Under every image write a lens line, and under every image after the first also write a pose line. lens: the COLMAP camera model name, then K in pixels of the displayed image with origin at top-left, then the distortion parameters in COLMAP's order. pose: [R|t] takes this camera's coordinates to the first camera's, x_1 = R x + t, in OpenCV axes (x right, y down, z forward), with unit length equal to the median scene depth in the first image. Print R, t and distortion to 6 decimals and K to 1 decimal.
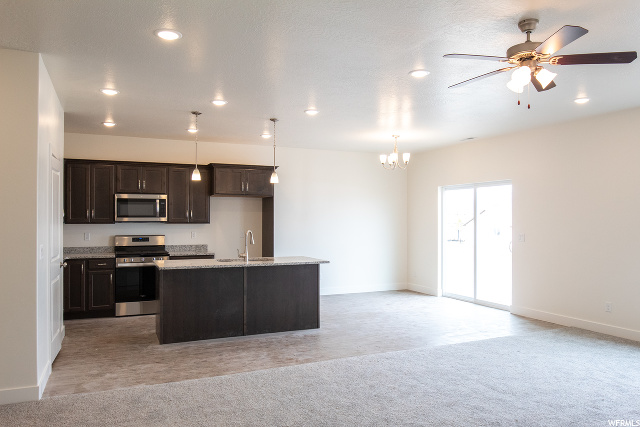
lens RADIAL K [[463.8, 0, 320.0], [0, 463.8, 213.5], [0, 0, 1]] dist [-0.038304, 0.000025]
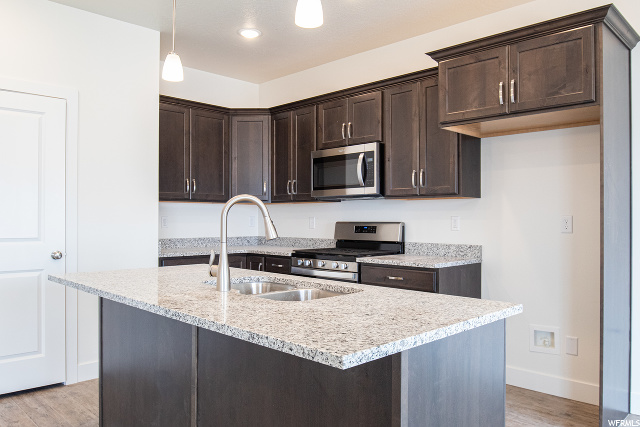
lens RADIAL K [[486.9, 0, 327.4], [0, 486.9, 215.2], [0, 0, 1]] dist [-0.036688, 0.001037]
pose [[0.357610, 0.000321, -0.933871, 0.143542], [0.030947, 0.999447, 0.012194, 0.030798], [0.933358, -0.033261, 0.357402, 0.765915]]
